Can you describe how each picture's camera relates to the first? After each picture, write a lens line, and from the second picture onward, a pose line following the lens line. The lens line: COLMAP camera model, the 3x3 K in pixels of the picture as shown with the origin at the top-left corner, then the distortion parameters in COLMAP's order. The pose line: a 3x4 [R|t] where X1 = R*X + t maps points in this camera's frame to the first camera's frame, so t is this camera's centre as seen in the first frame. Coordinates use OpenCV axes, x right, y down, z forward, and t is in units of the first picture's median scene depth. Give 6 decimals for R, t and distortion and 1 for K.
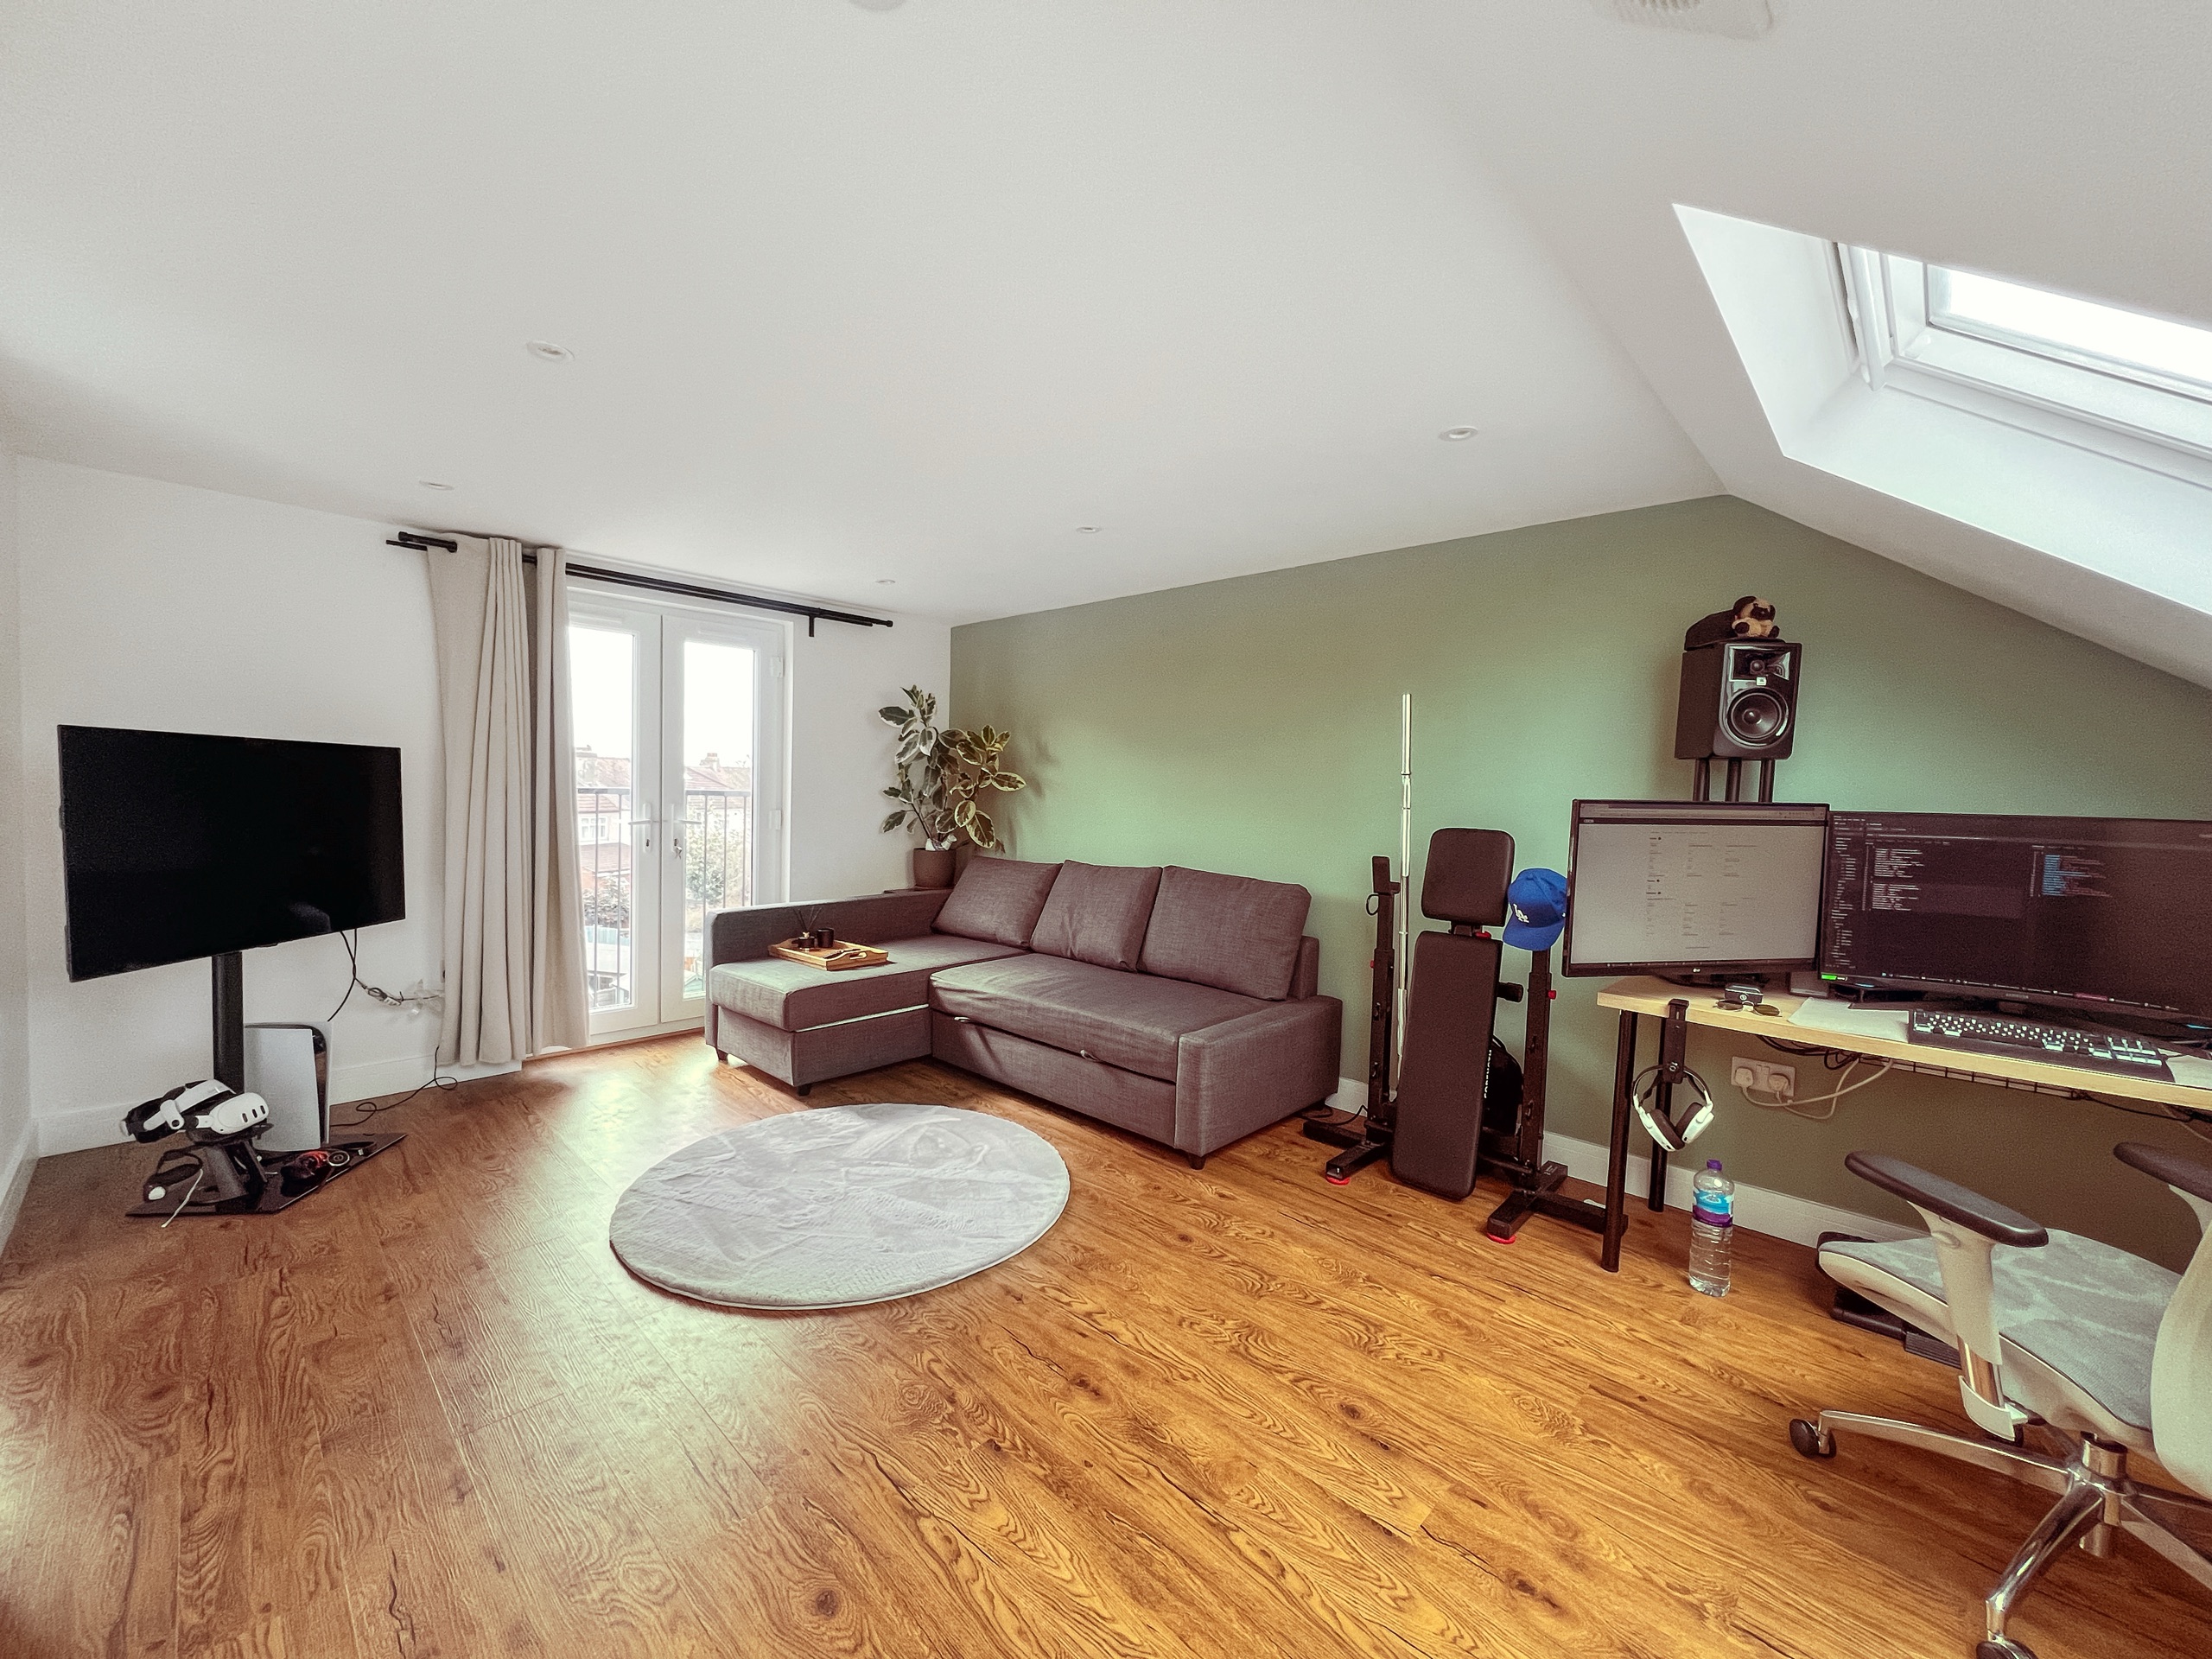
lens RADIAL K [[884.2, 0, 1110.4], [0, 884.2, 827.3], [0, 0, 1]] dist [-0.000458, -0.000041]
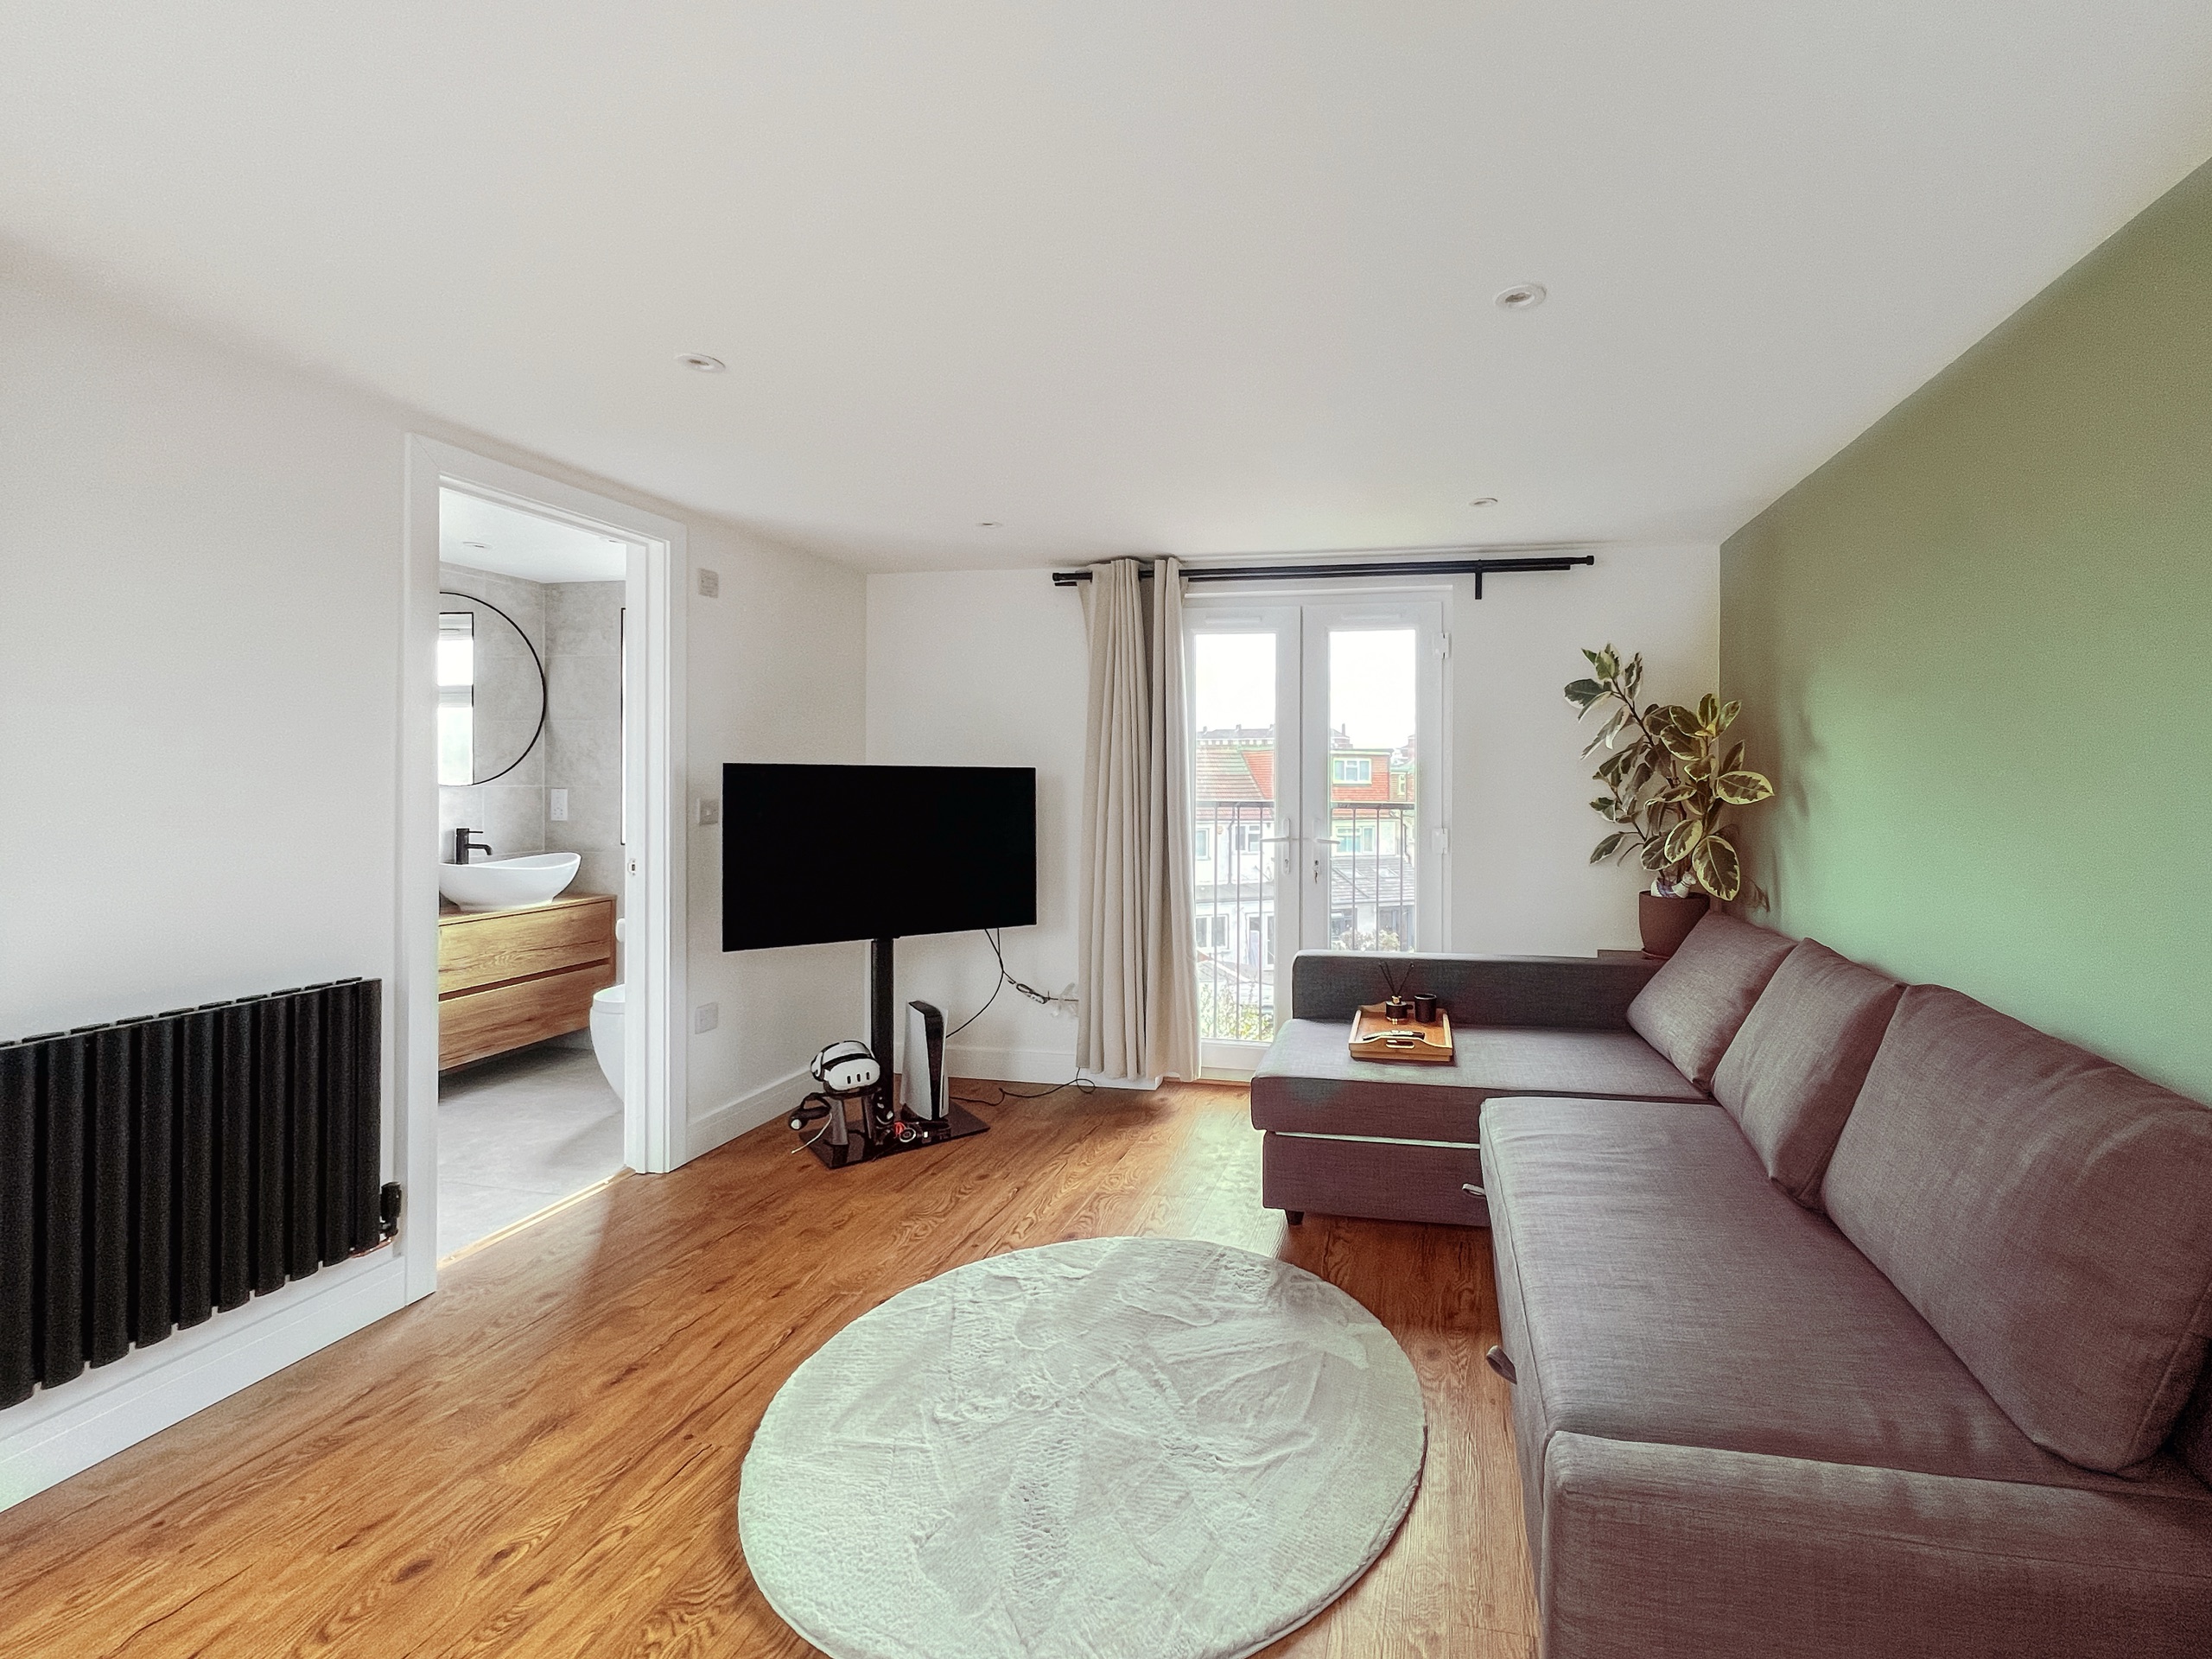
lens RADIAL K [[956.4, 0, 1255.4], [0, 956.4, 772.5], [0, 0, 1]] dist [0.000676, -0.000012]
pose [[0.548439, -0.026049, -0.835785, 0.303537], [-0.026652, 0.998462, -0.048608, -0.029660], [0.835766, 0.048934, 0.546902, 0.515513]]
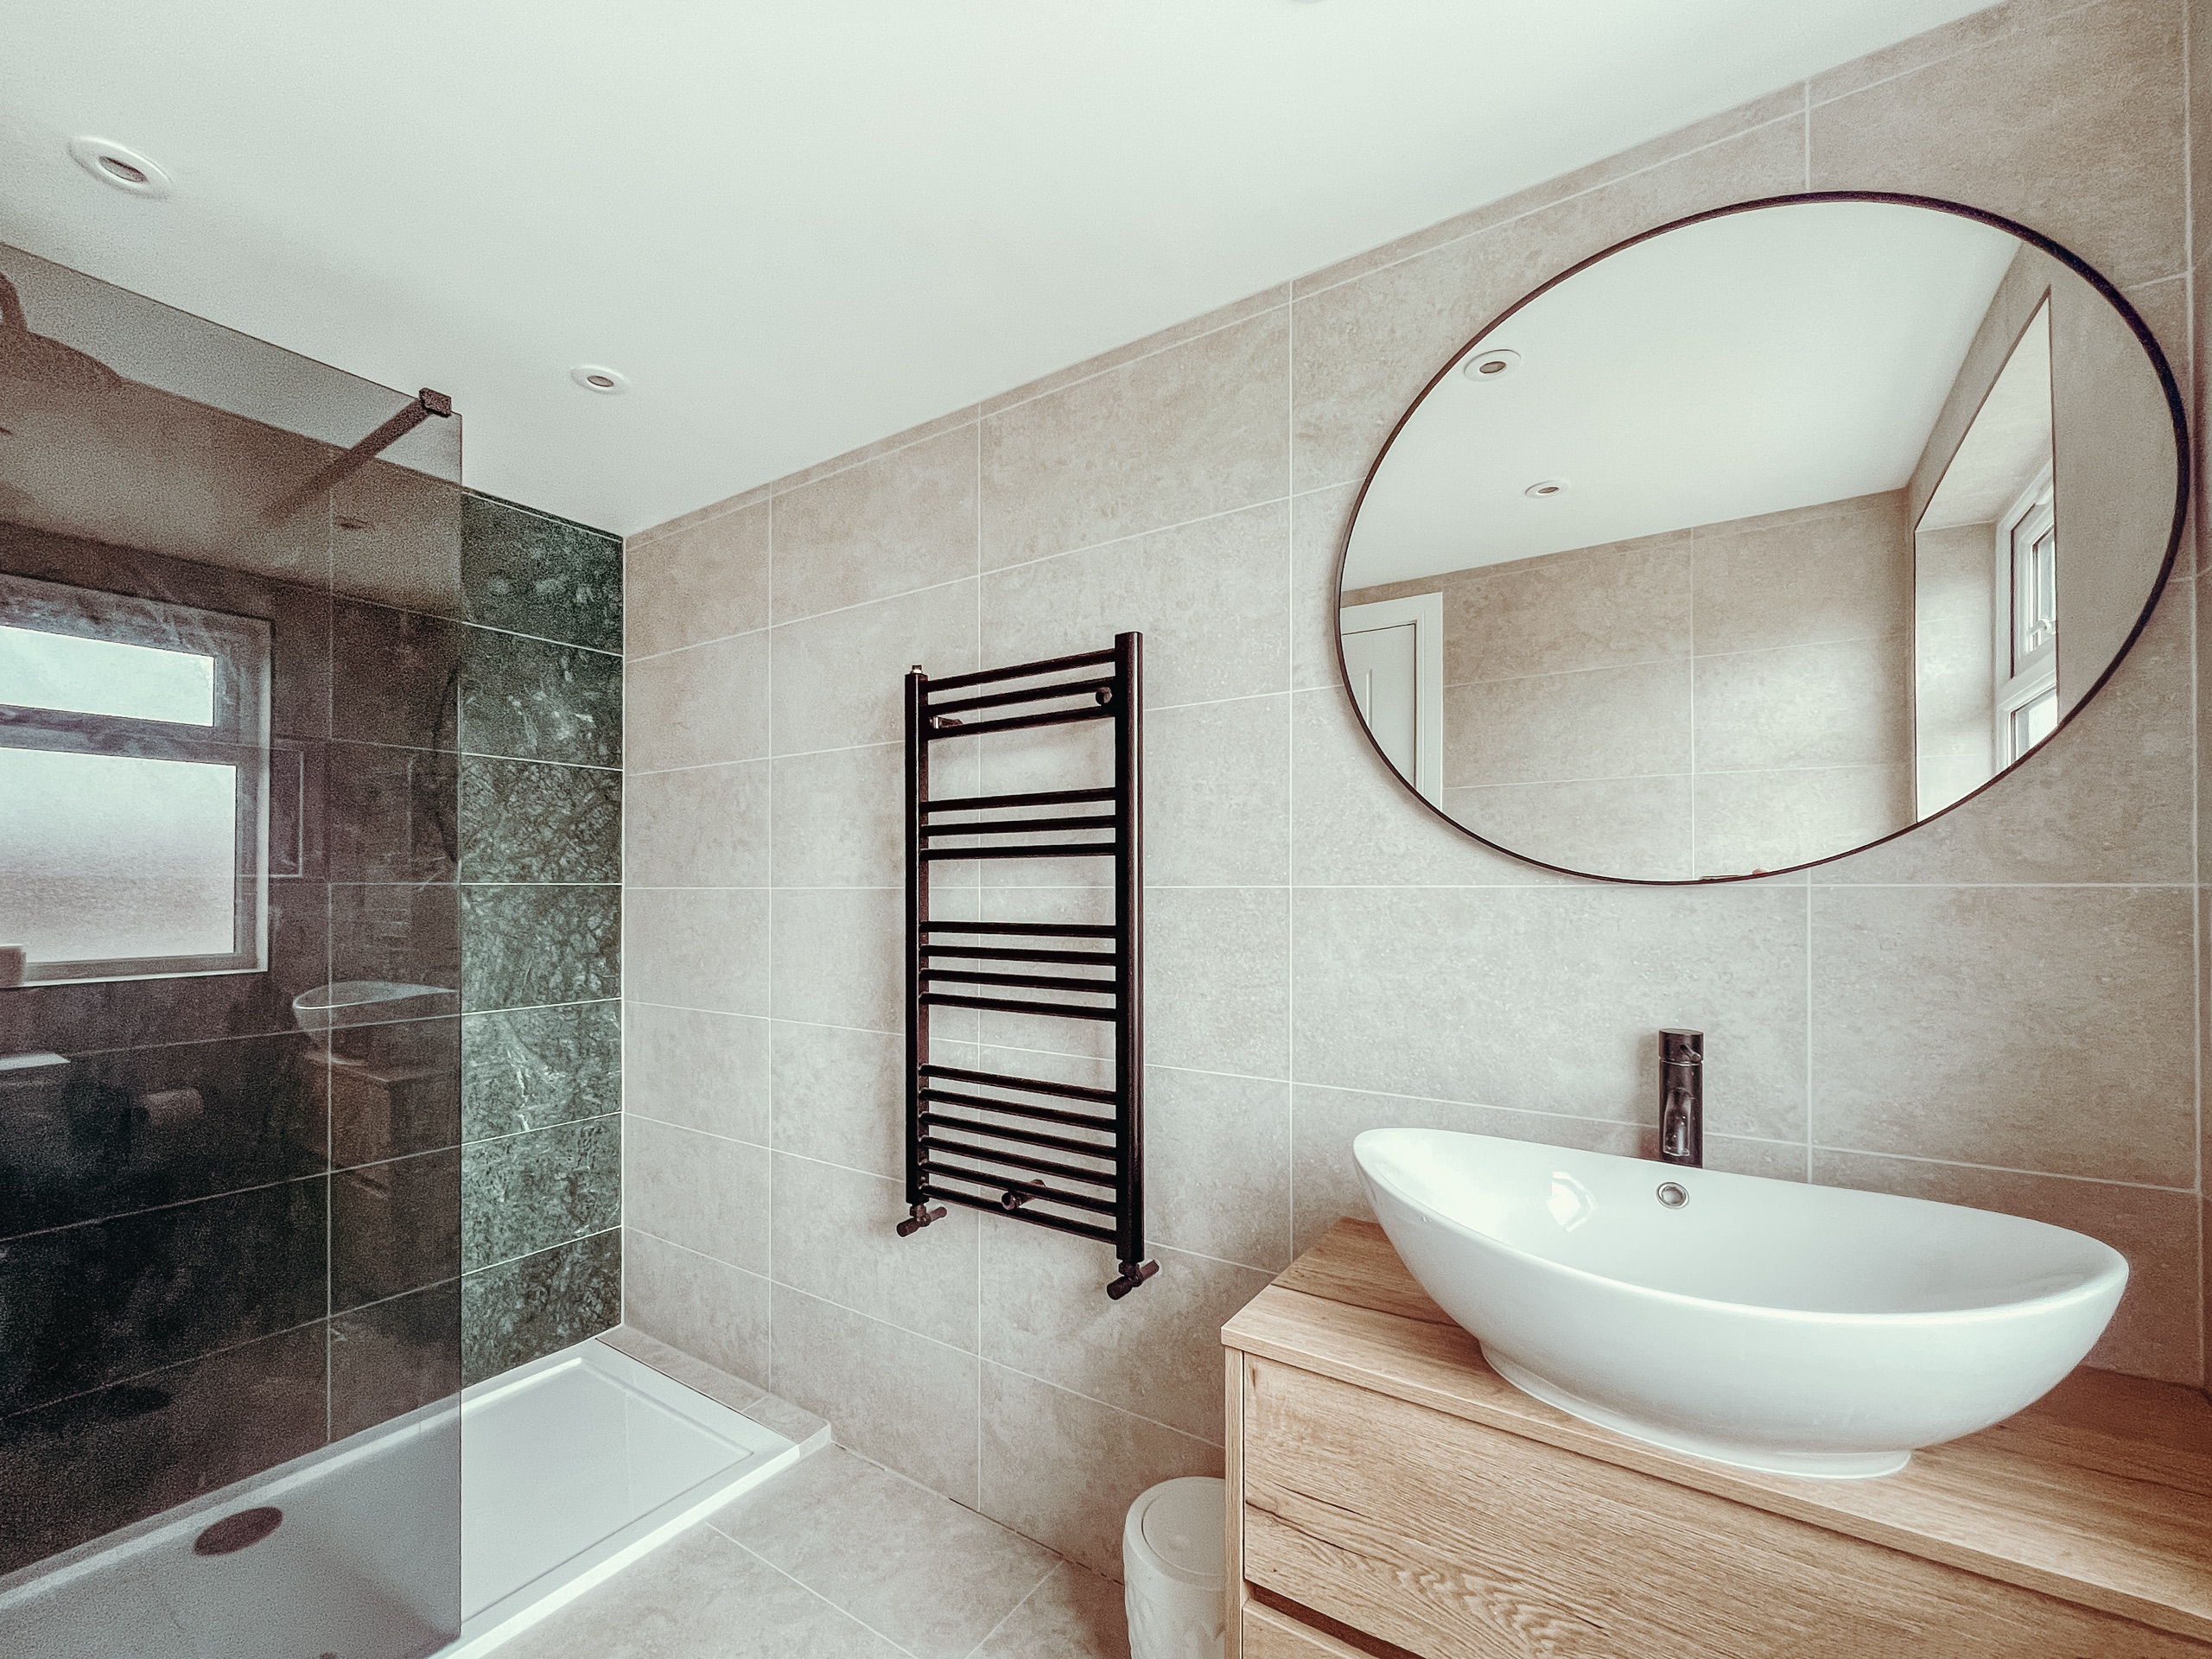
lens RADIAL K [[882.7, 0, 1106.6], [0, 882.7, 882.3], [0, 0, 1]] dist [-0.000196, -0.000063]
pose [[-0.987226, -0.025176, -0.157325, -0.922600], [-0.030813, 0.998964, 0.033496, -0.047903], [0.156318, 0.037916, -0.986979, 0.615306]]
